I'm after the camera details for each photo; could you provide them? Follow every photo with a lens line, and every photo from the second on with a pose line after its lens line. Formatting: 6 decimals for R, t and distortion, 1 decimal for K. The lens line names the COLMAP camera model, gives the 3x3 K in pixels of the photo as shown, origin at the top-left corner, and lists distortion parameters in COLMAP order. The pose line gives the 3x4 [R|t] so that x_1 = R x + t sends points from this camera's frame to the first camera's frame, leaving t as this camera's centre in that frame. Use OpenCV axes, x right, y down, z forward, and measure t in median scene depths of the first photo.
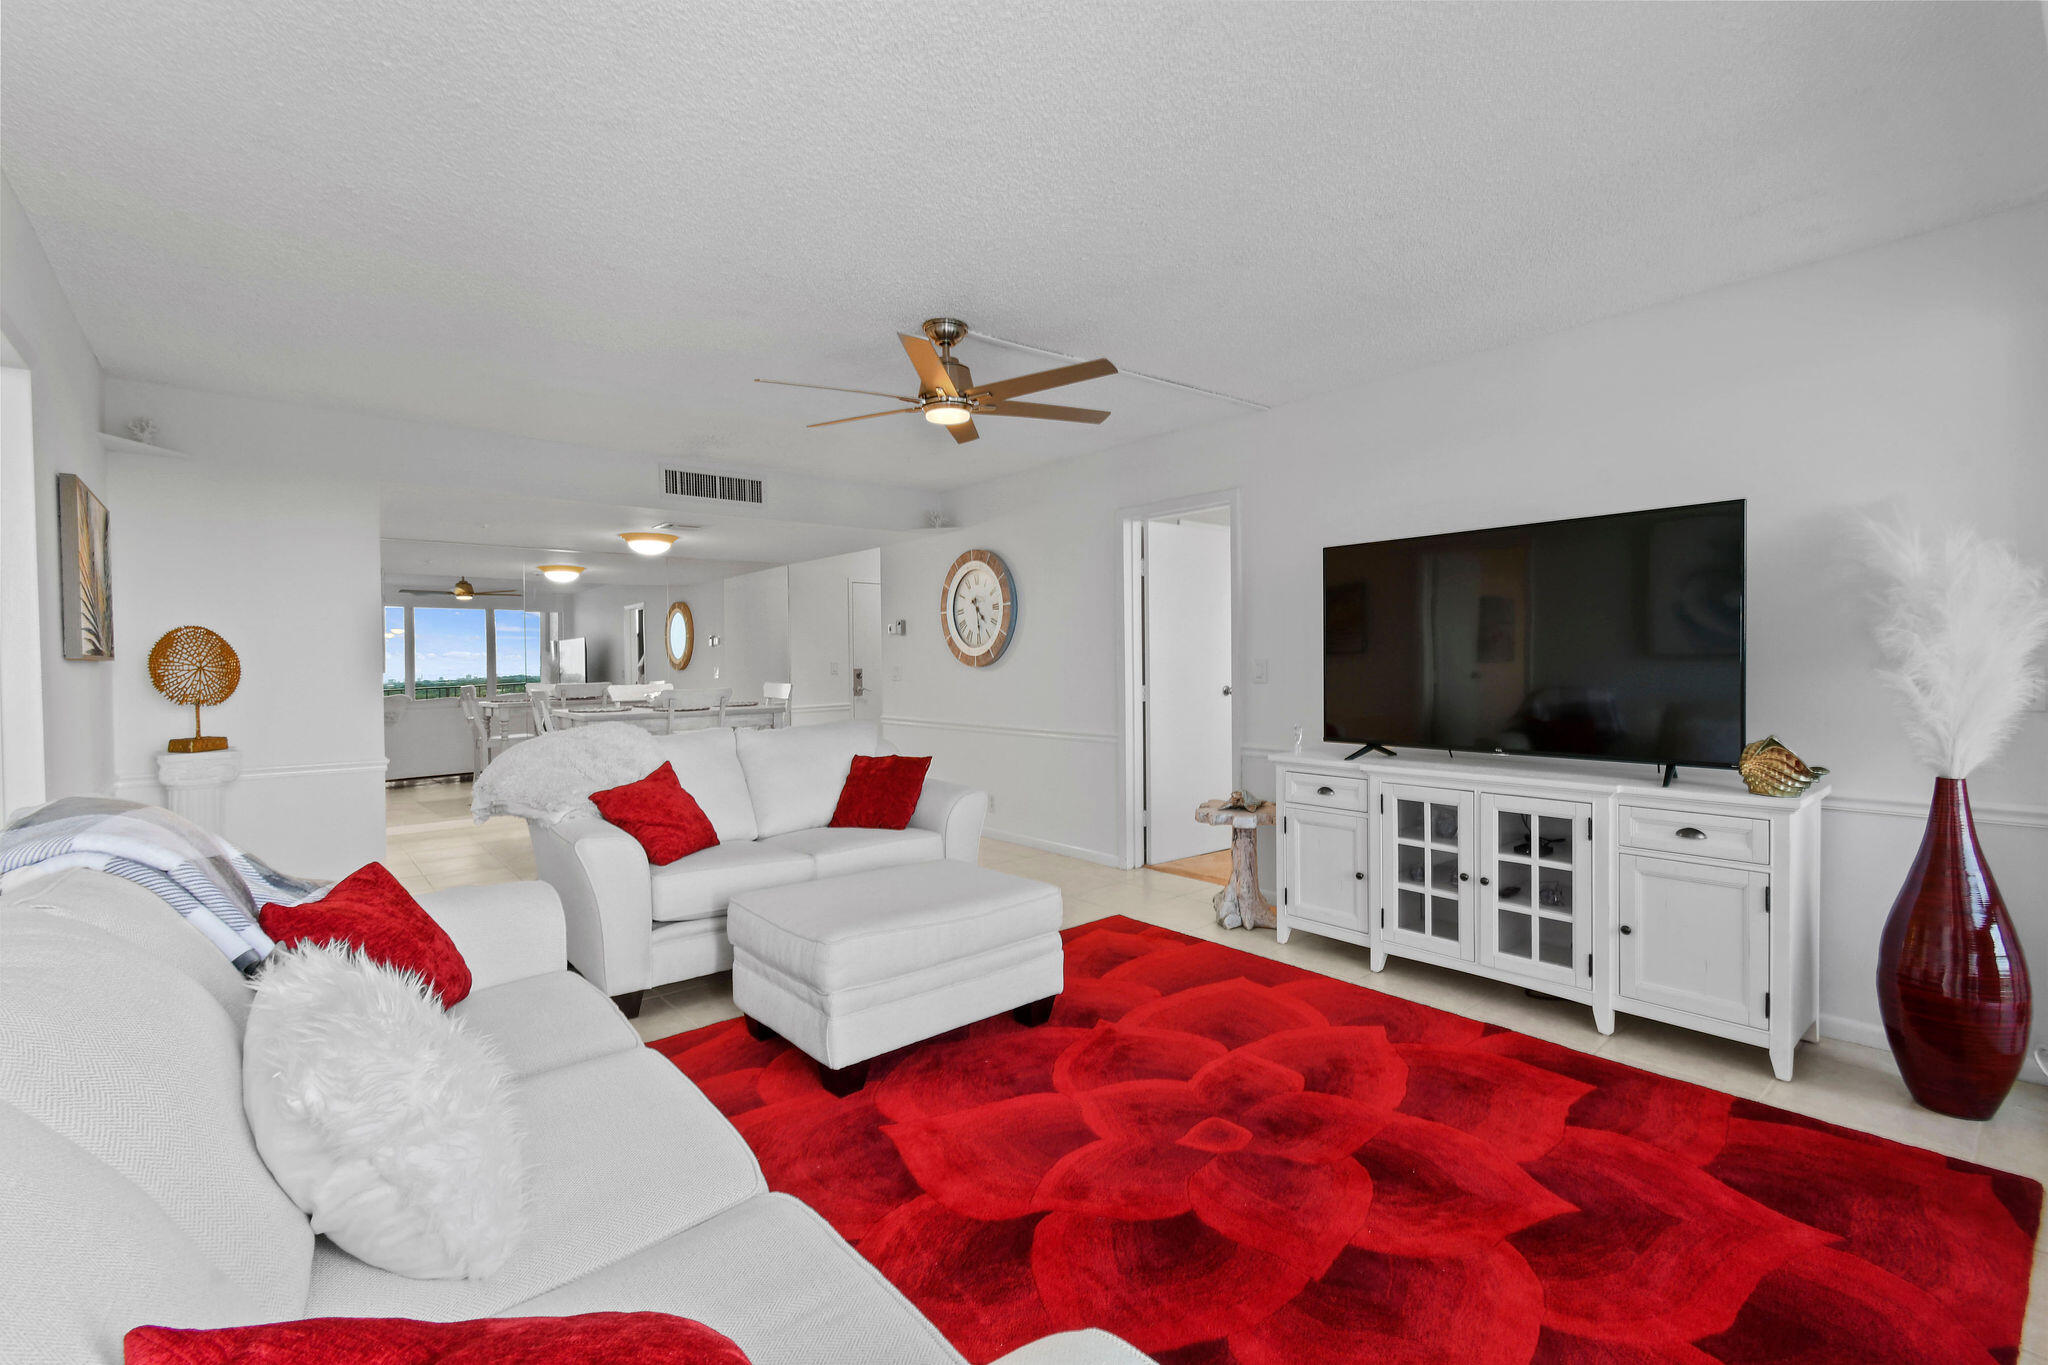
lens RADIAL K [[914.2, 0, 1028.8], [0, 914.2, 671.0], [0, 0, 1]] dist [0.005868, -0.003948]
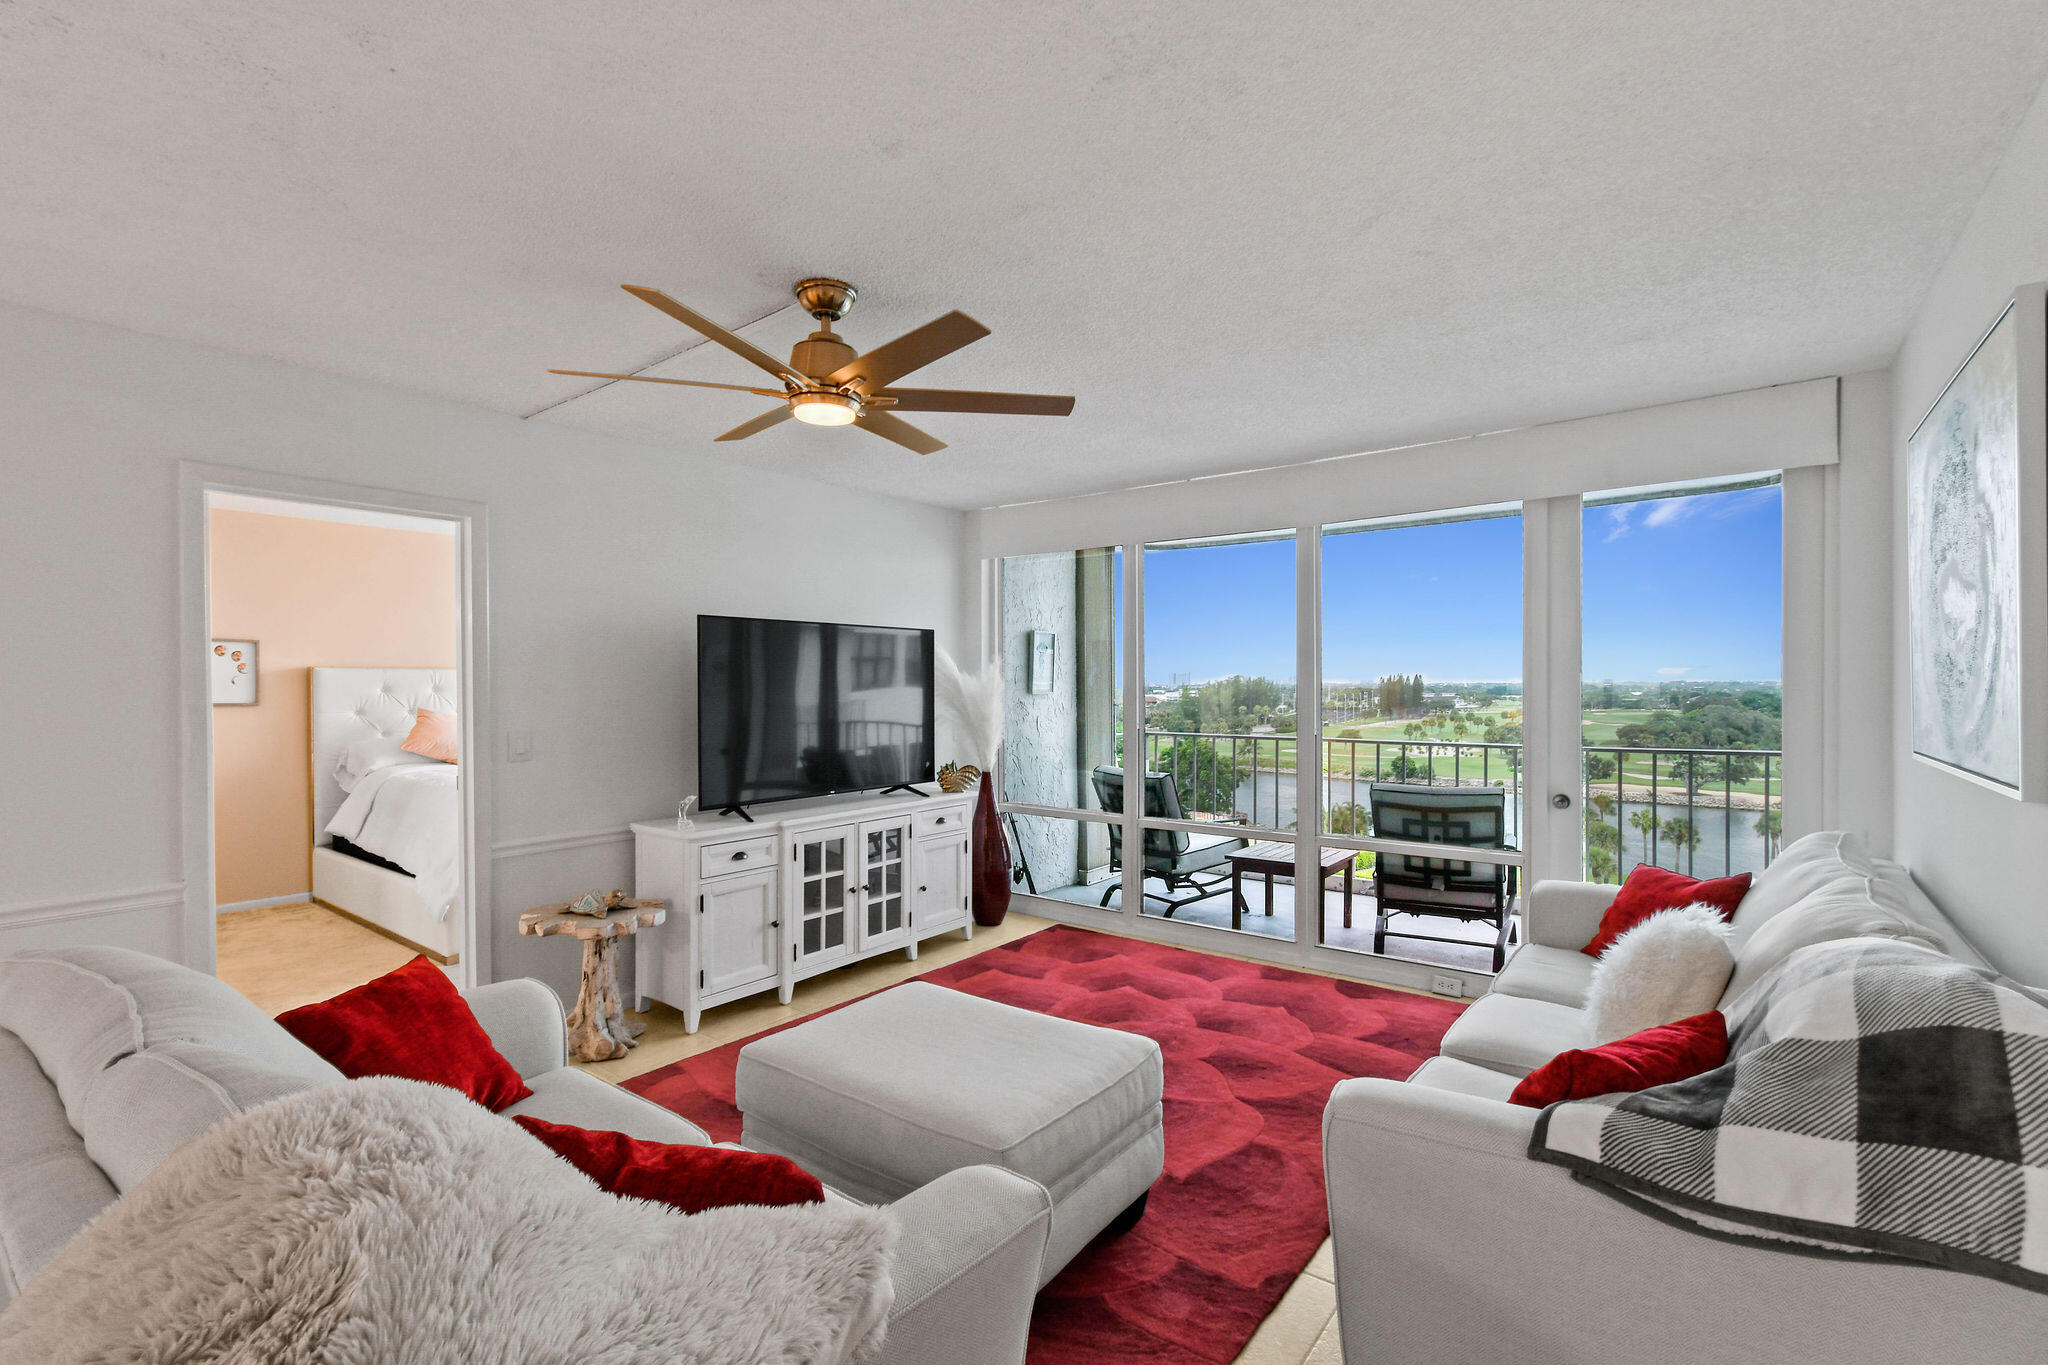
lens RADIAL K [[914.2, 0, 1035.2], [0, 914.2, 694.9], [0, 0, 1]] dist [0.005868, -0.003948]
pose [[-0.221086, 0.007230, 0.975227, -0.856428], [0.027062, 0.999633, -0.001276, -0.045361], [-0.974879, 0.026110, -0.221201, 1.022588]]
